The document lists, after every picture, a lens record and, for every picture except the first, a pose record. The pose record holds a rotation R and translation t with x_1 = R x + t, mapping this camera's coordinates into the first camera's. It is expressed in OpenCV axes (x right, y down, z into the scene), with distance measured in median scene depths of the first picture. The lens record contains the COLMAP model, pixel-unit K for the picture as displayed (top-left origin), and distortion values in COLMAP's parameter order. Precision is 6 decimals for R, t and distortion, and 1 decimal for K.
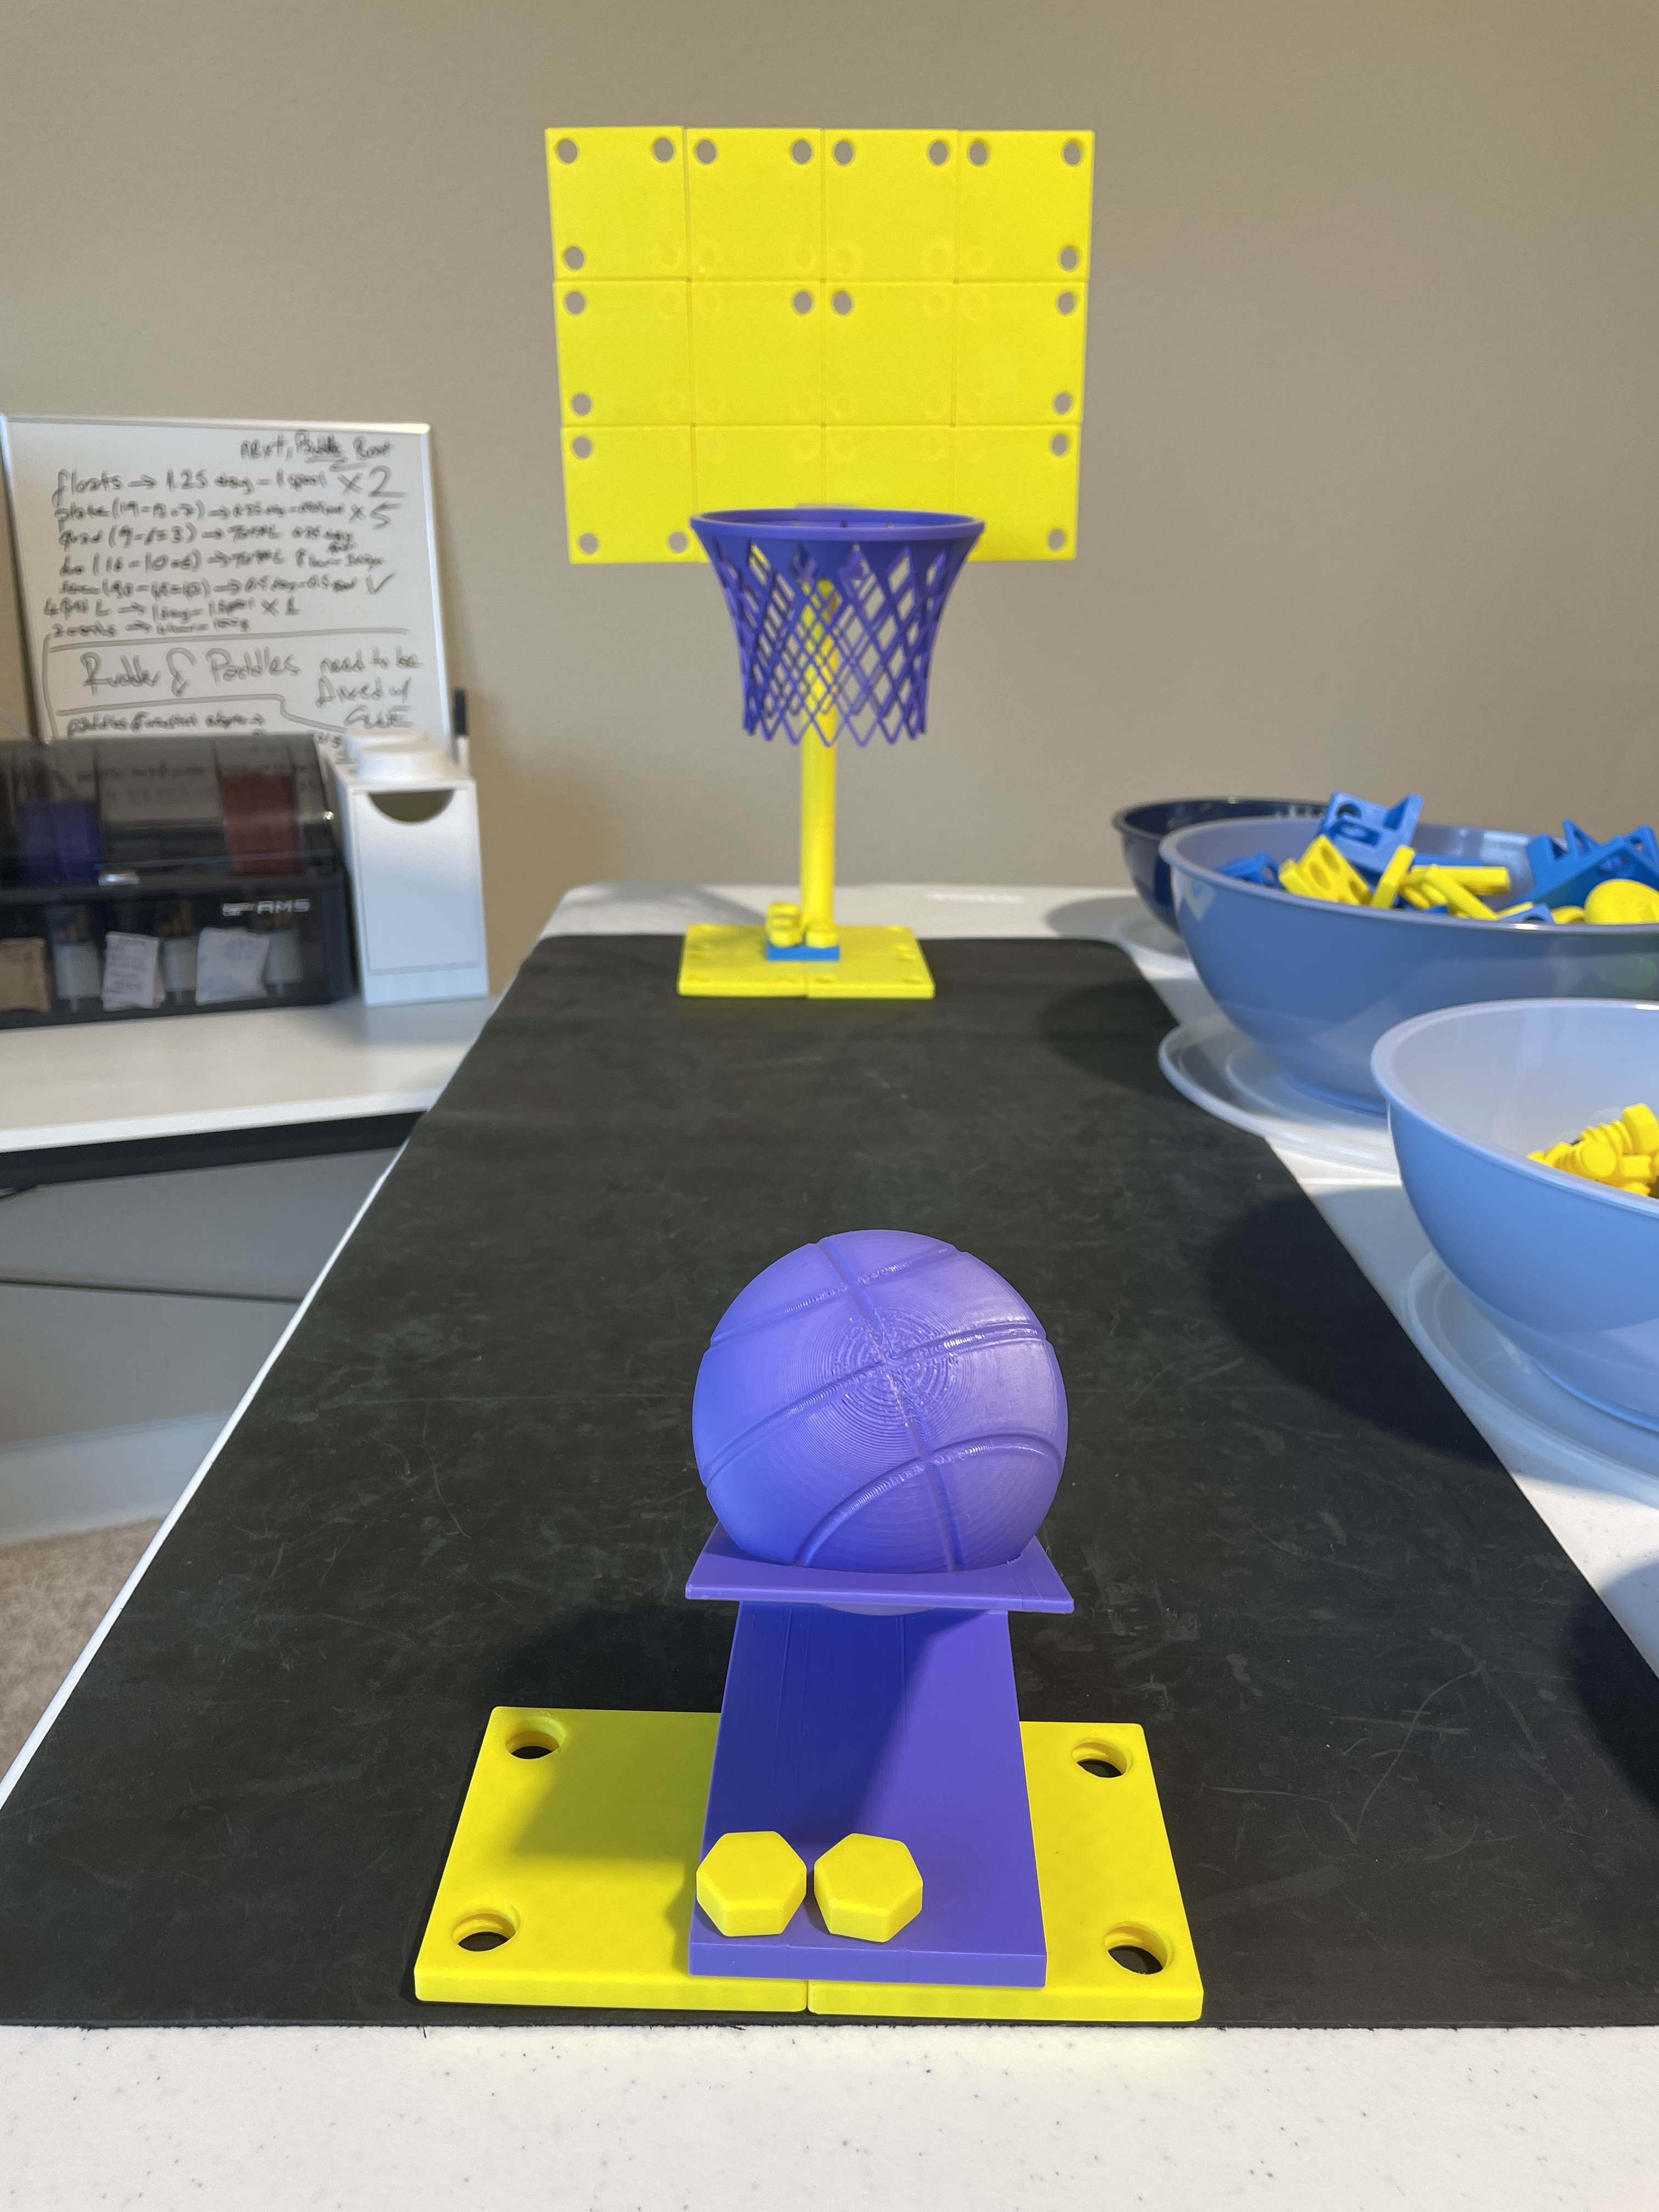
lens RADIAL K [[1701.0, 0, 838.2], [0, 1701.0, 1110.1], [0, 0, 1]] dist [0.068982, -0.100633]
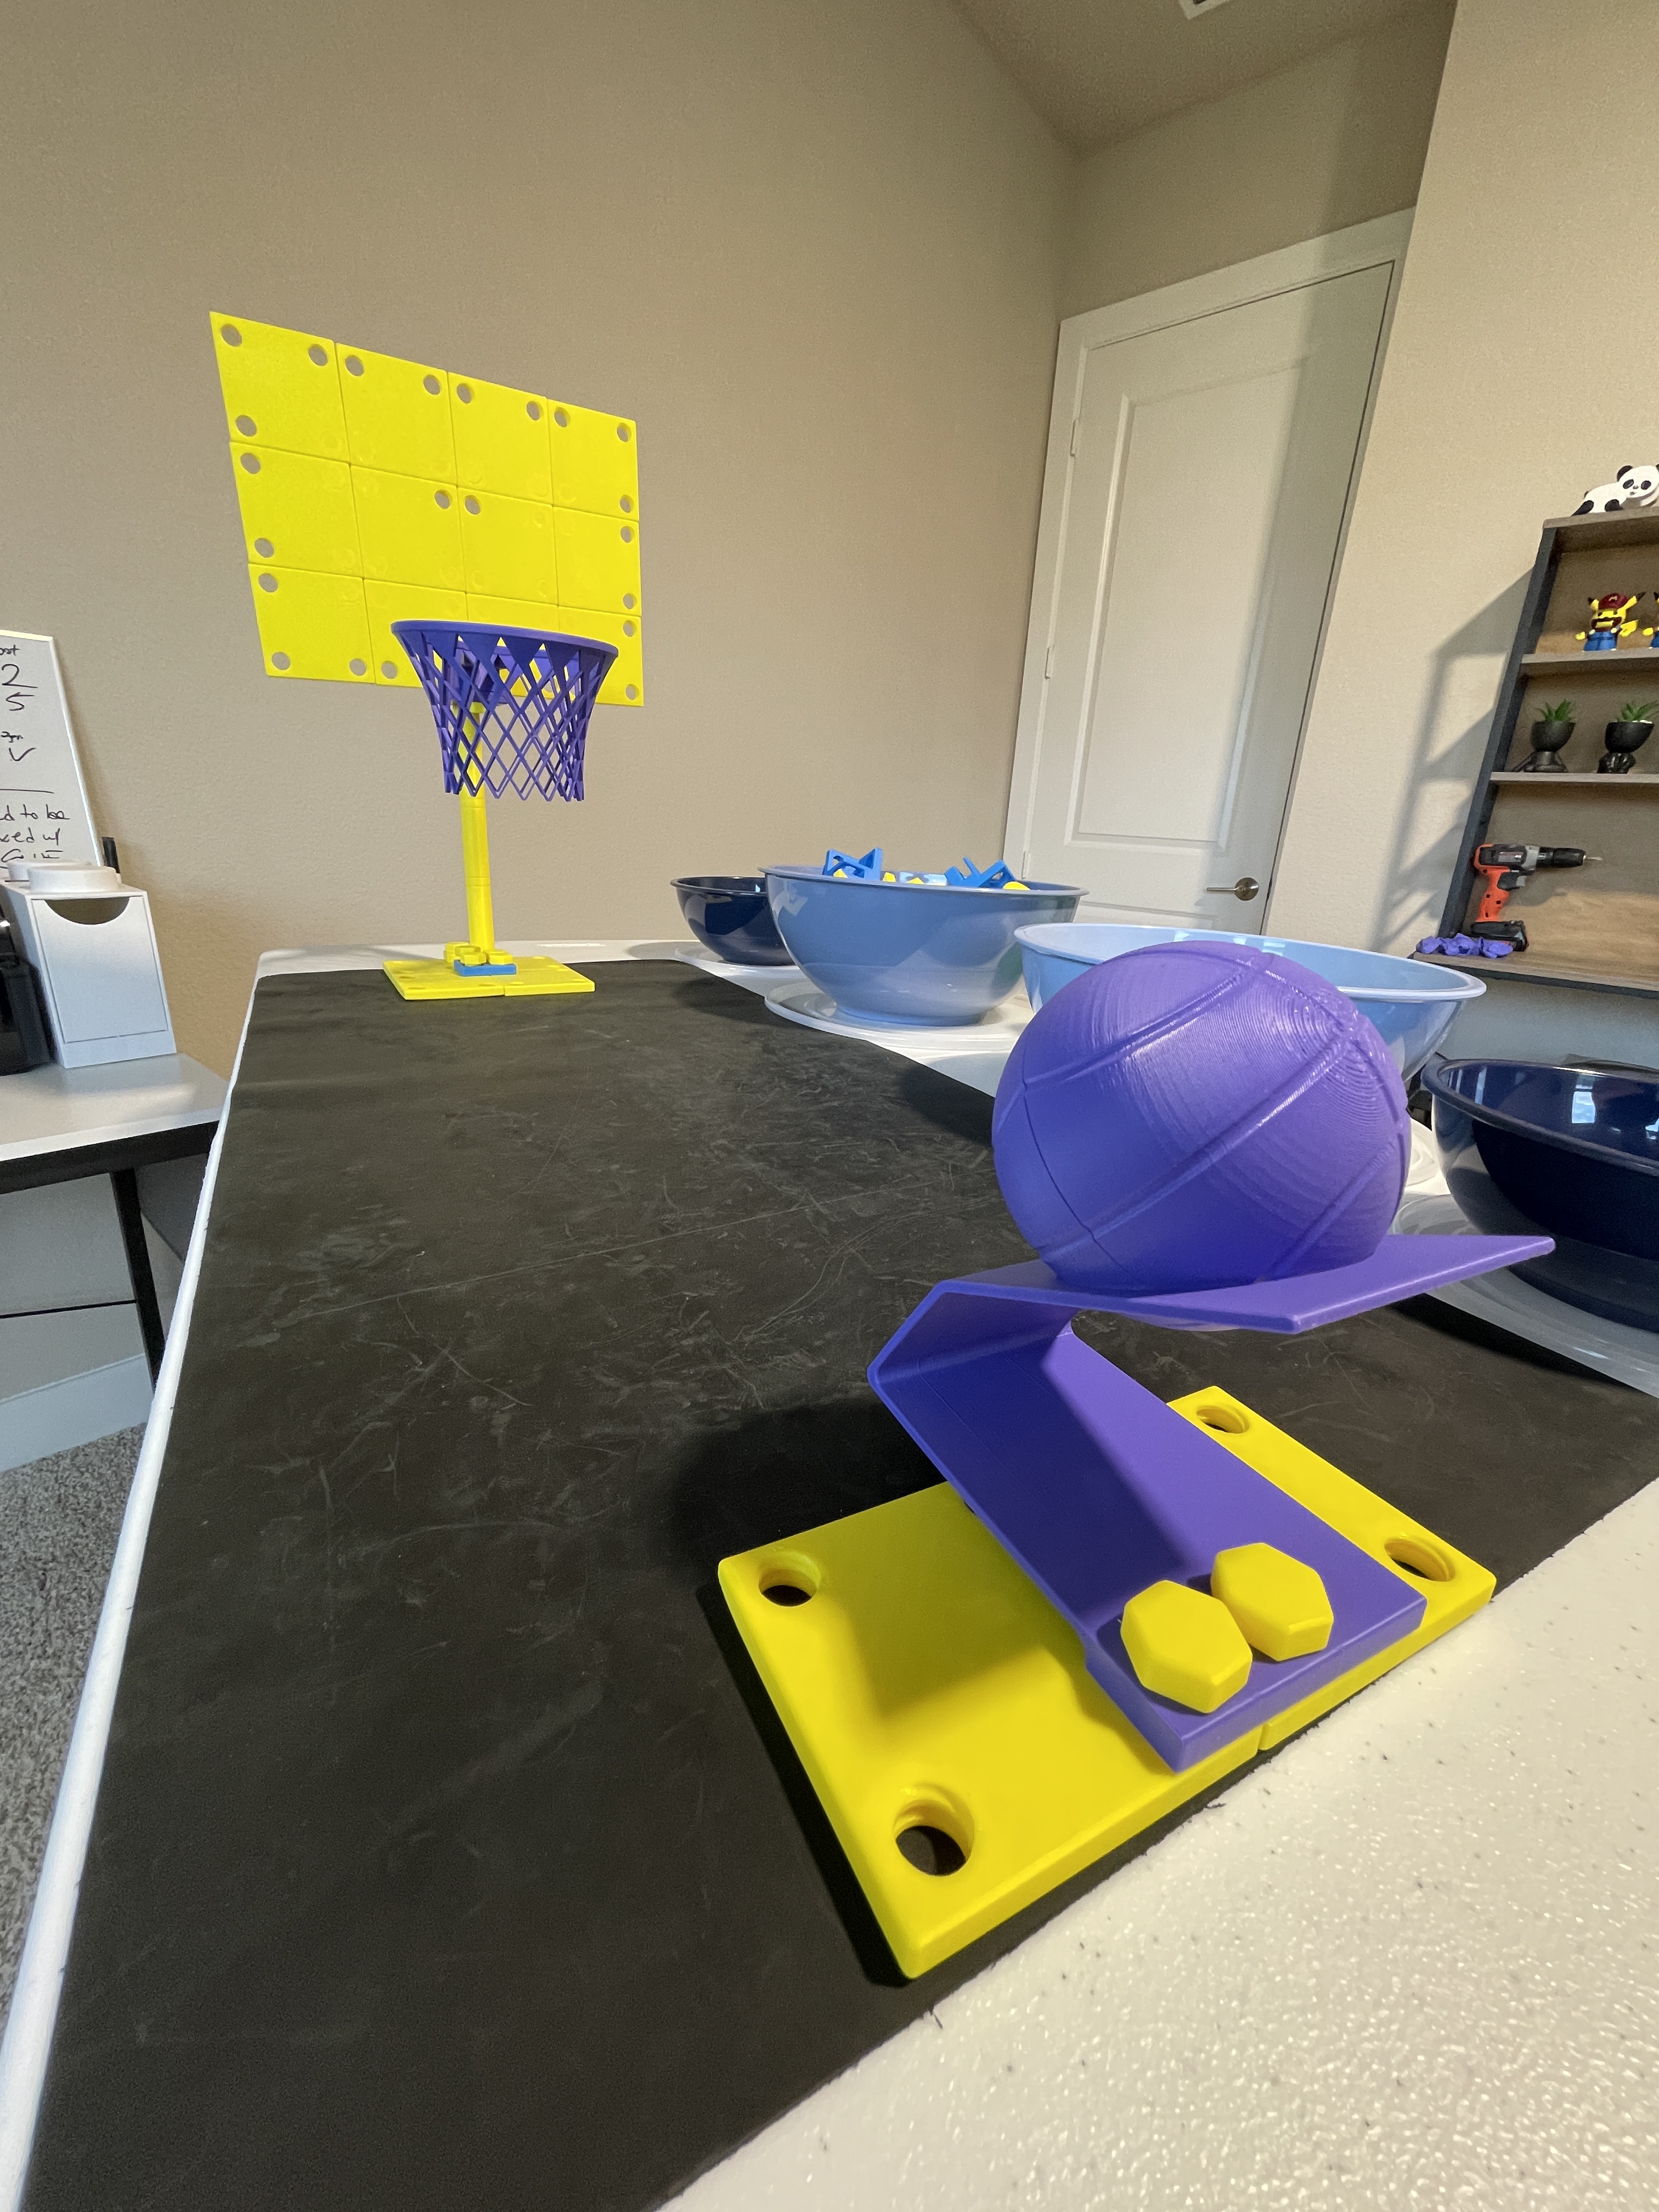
lens RADIAL K [[880.3, 0, 818.0], [0, 880.3, 1118.8], [0, 0, 1]] dist [-0.007341, 0.002704]
pose [[0.874734, -0.124344, 0.468378, -0.188831], [0.126719, 0.991582, 0.026585, 0.061822], [-0.467741, 0.036098, 0.883128, 0.309267]]
